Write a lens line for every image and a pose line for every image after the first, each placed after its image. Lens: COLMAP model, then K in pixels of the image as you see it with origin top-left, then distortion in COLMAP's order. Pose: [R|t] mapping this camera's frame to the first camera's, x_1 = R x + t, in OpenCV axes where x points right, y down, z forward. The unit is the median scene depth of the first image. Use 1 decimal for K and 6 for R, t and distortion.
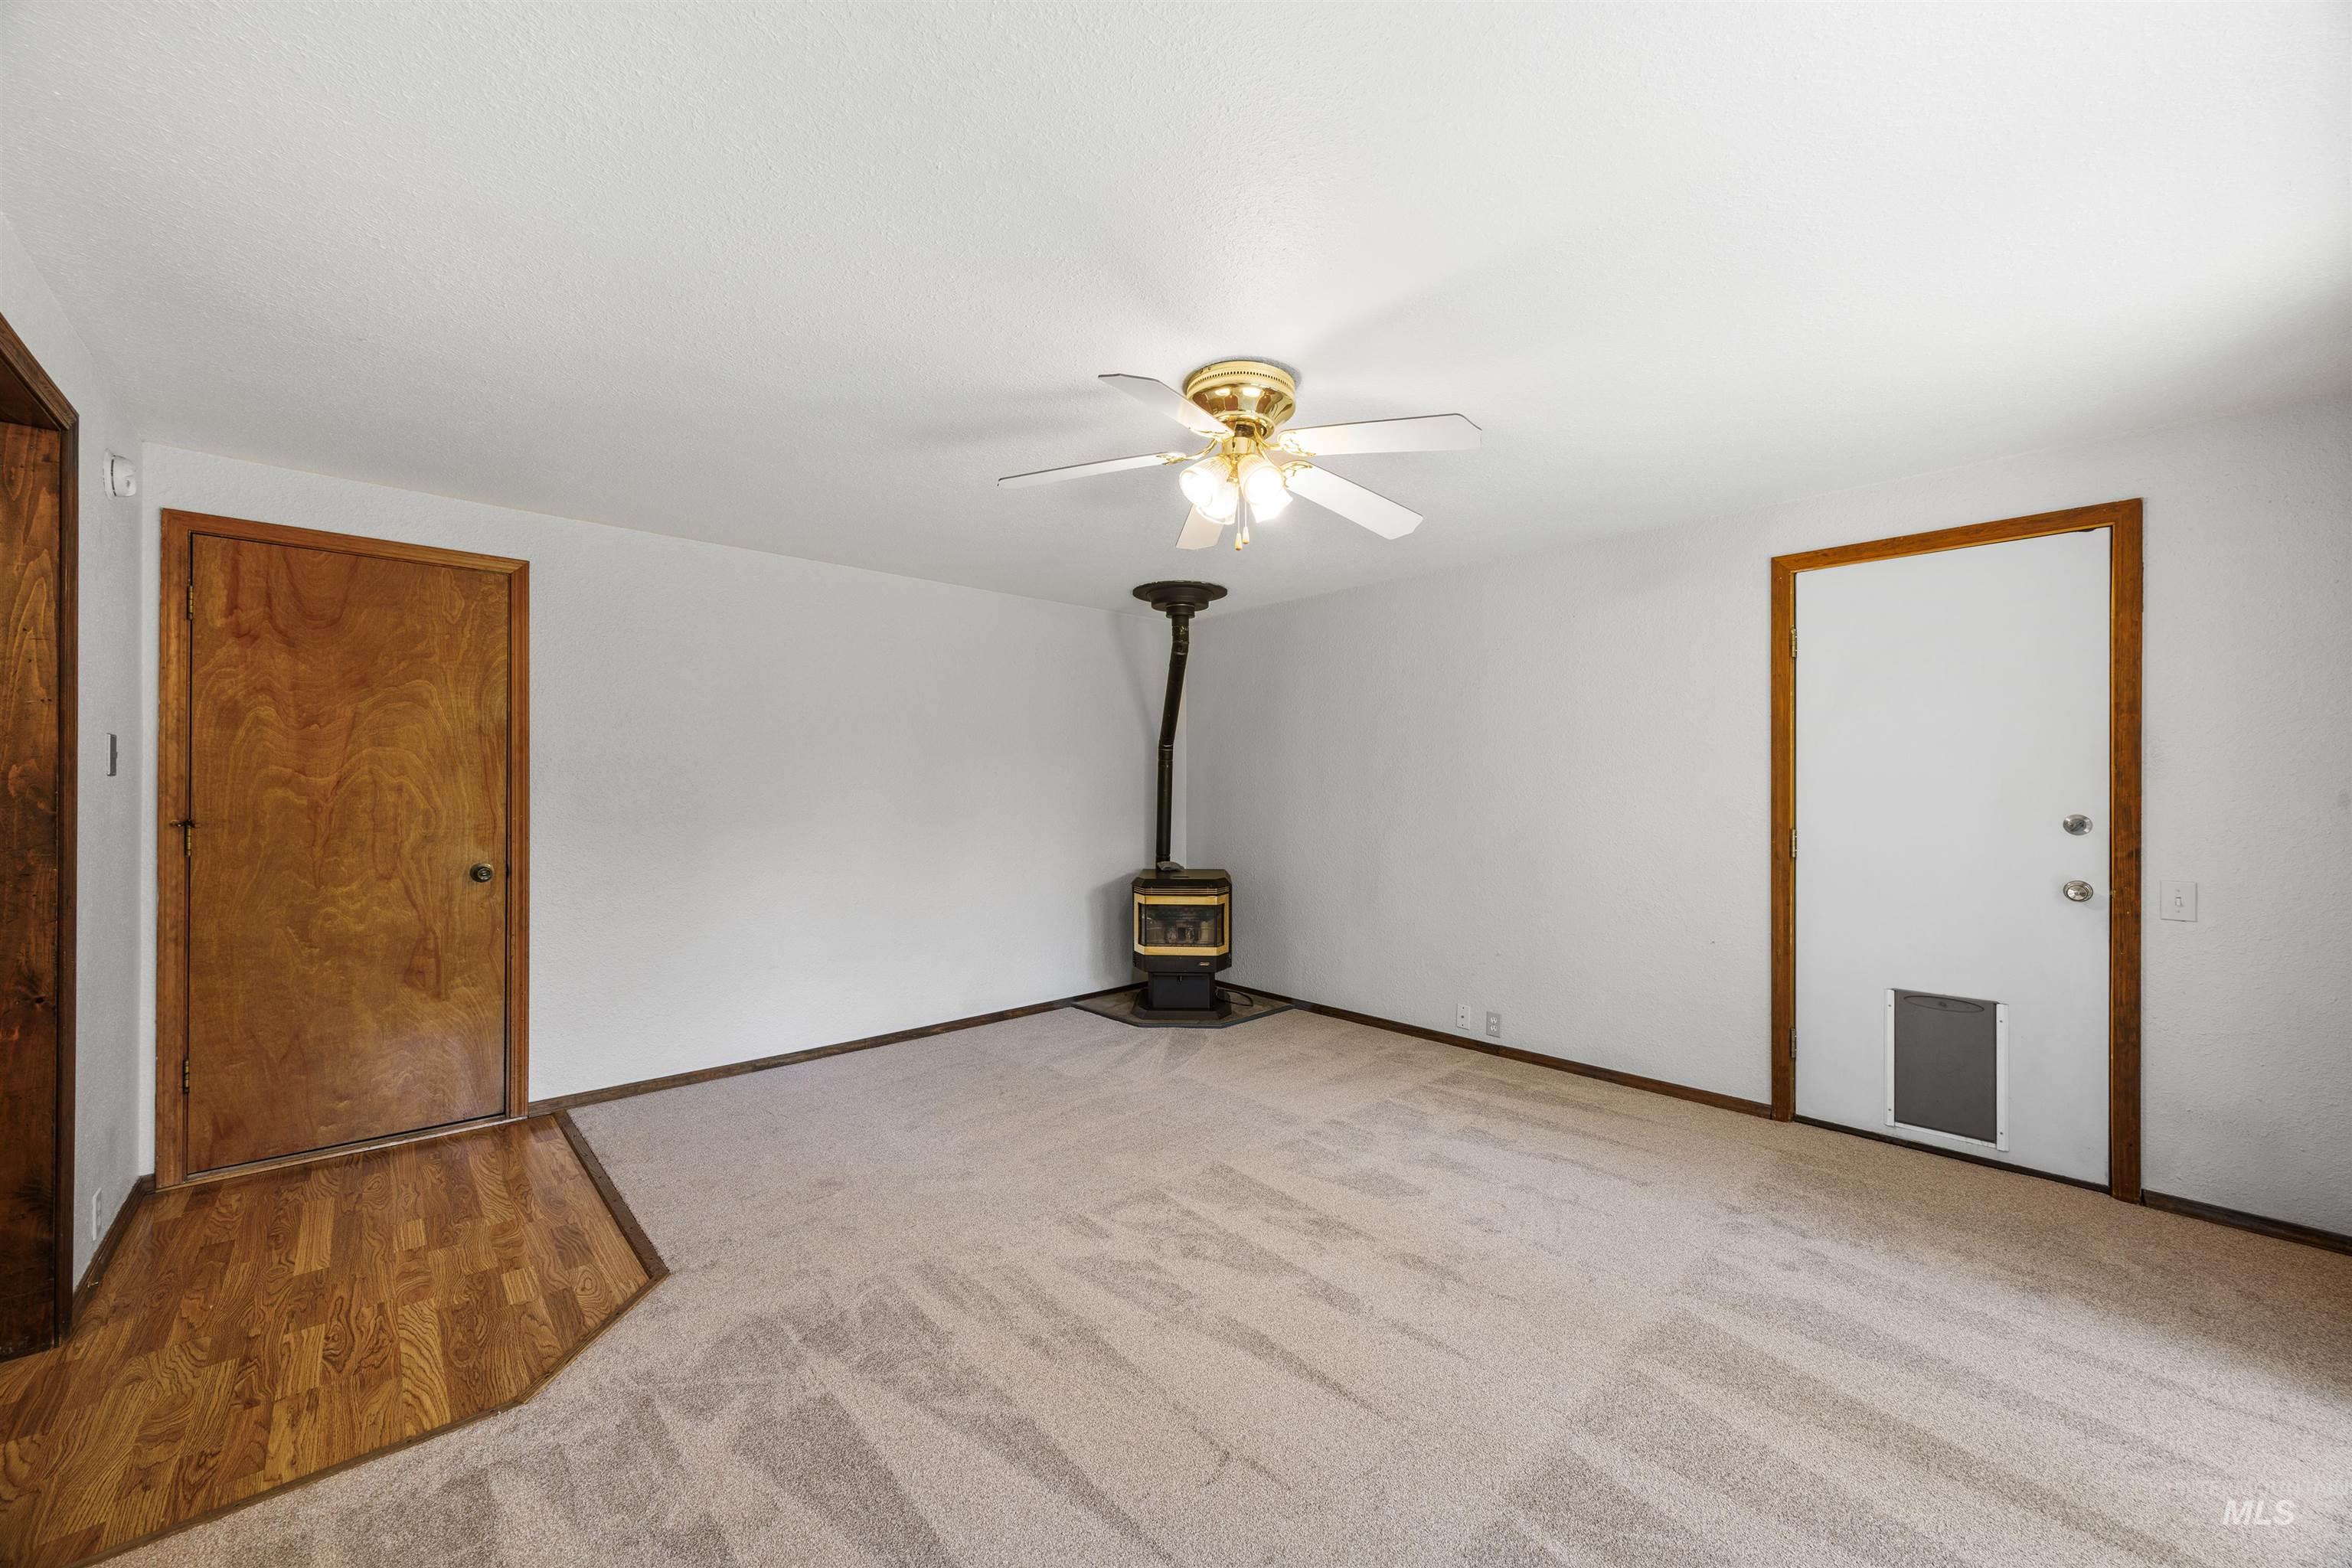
lens RADIAL K [[898.2, 0, 1170.7], [0, 898.2, 790.1], [0, 0, 1]] dist [-0.002811, 0.000195]
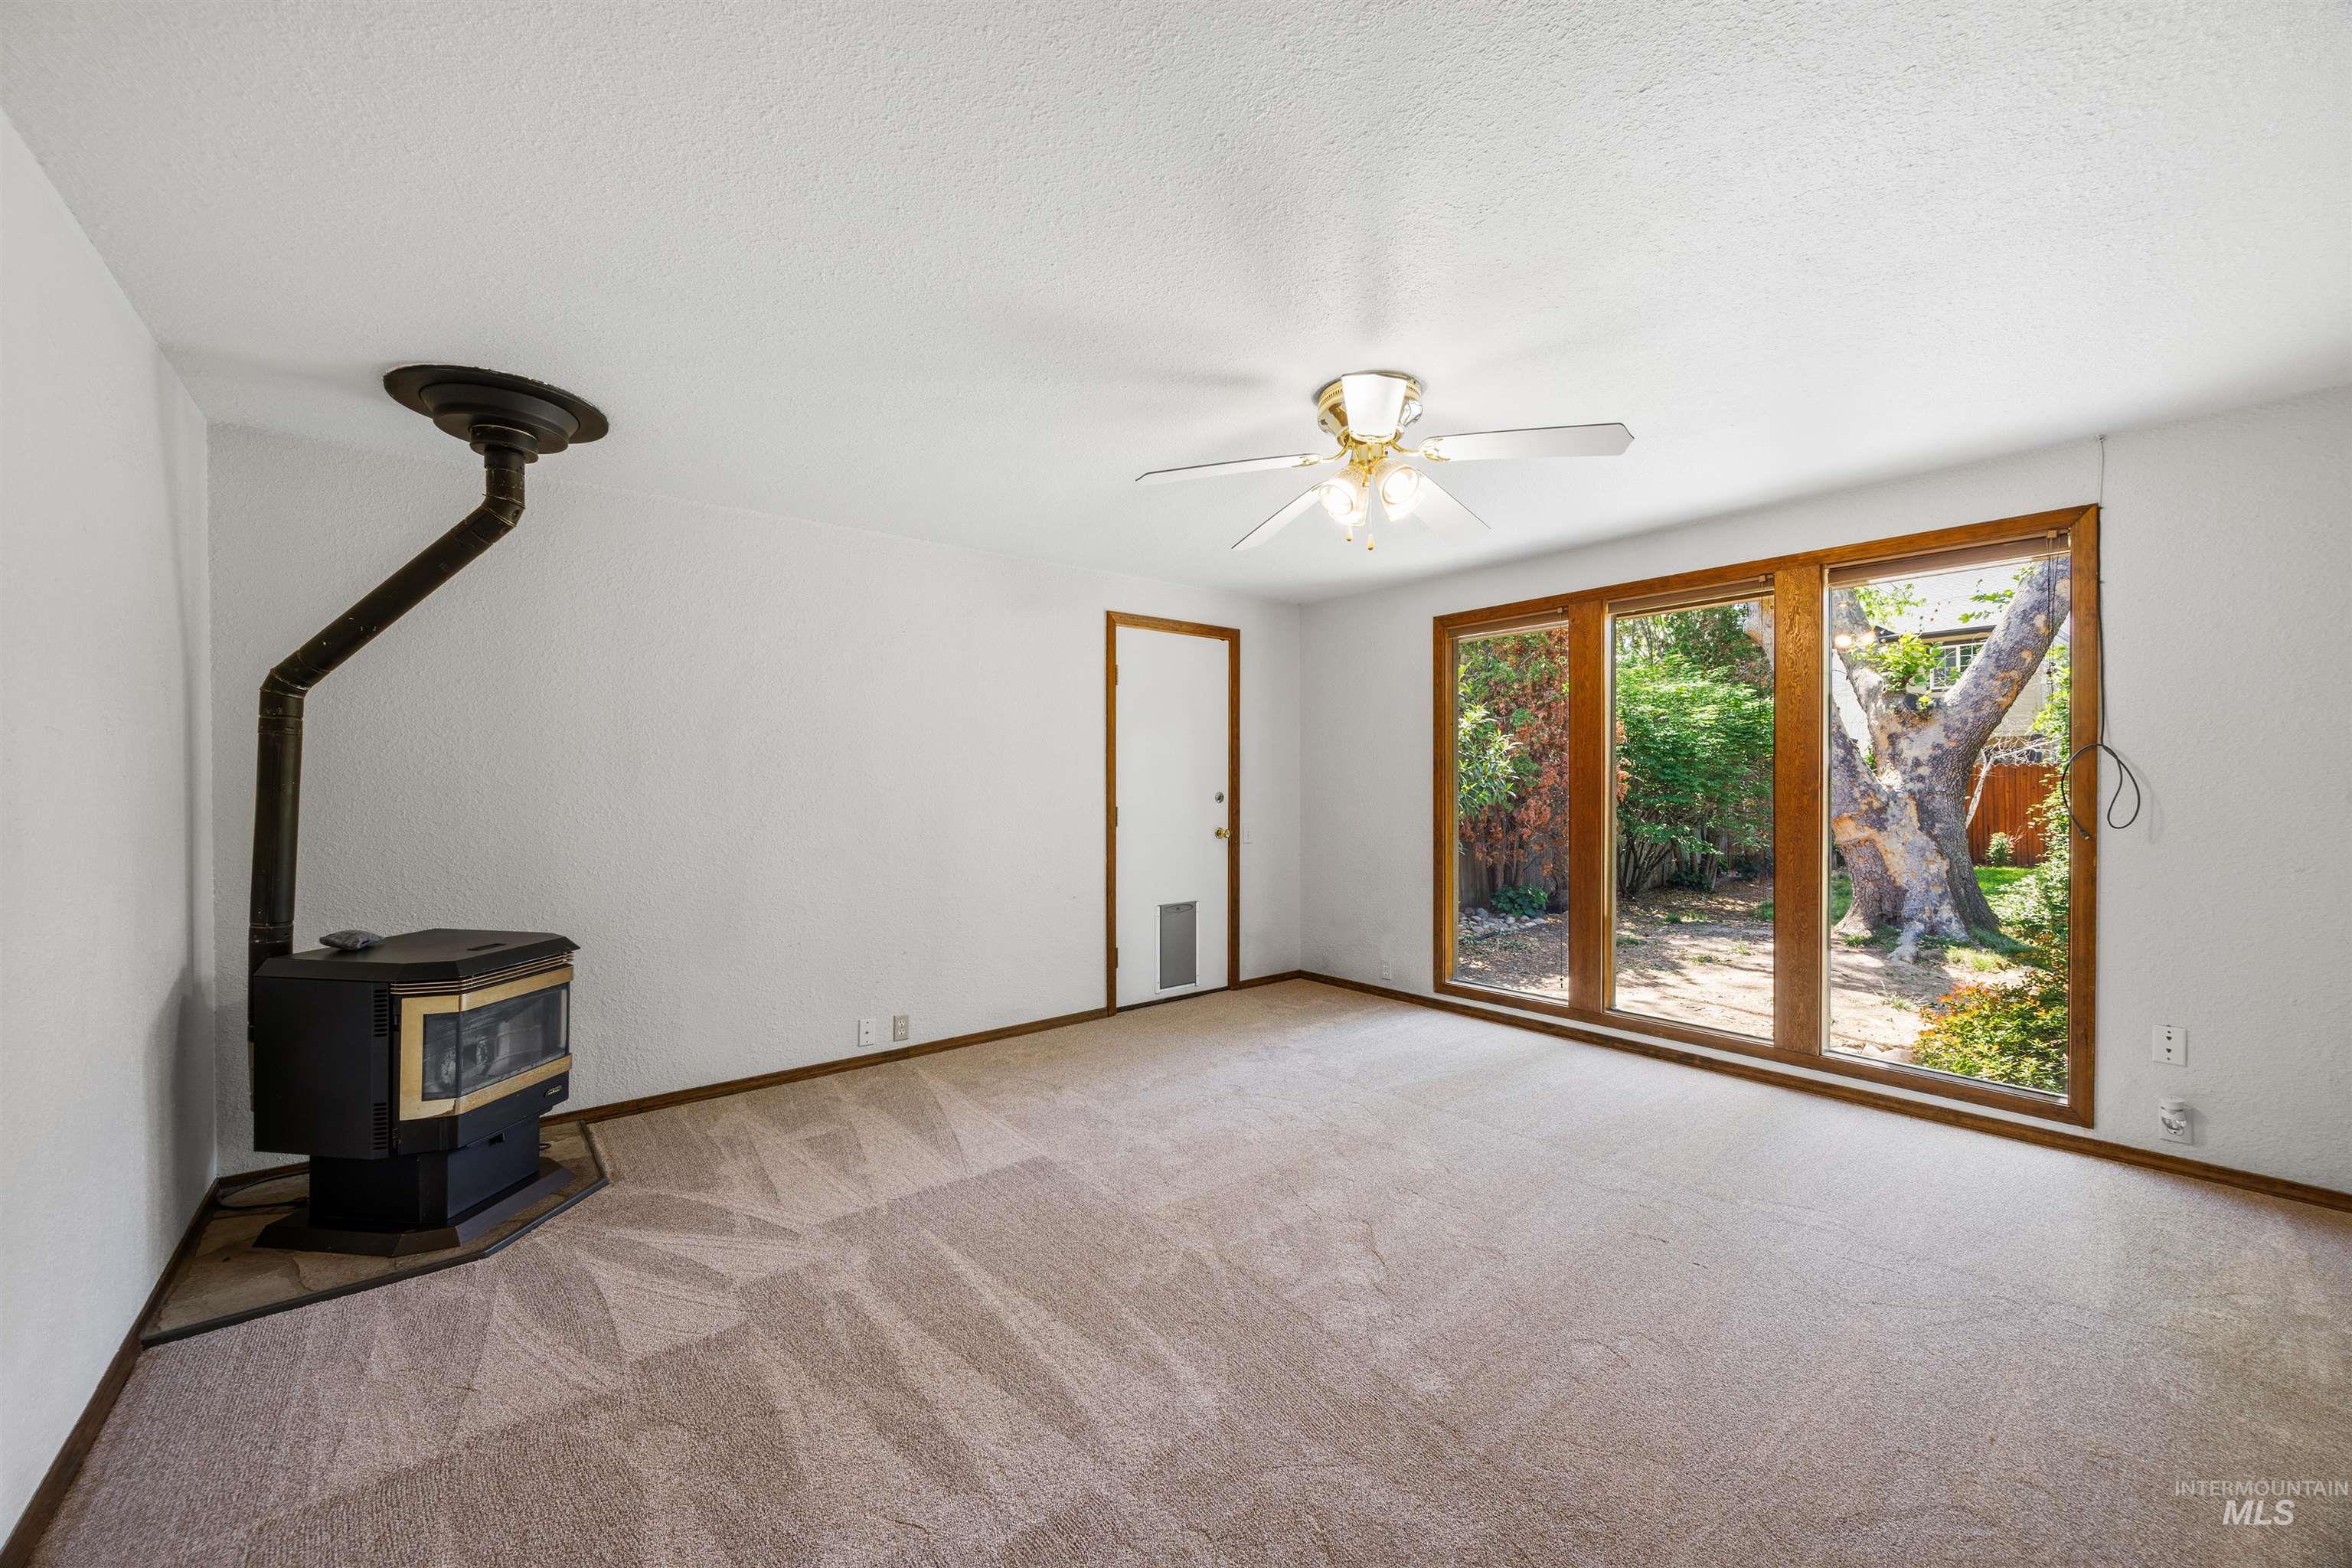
lens RADIAL K [[898.2, 0, 1170.7], [0, 898.2, 790.1], [0, 0, 1]] dist [-0.002811, 0.000195]
pose [[0.066007, -0.013482, 0.997728, -0.672829], [0.008555, 0.999880, 0.012945, -0.001153], [-0.997783, 0.007681, 0.066114, 0.771939]]
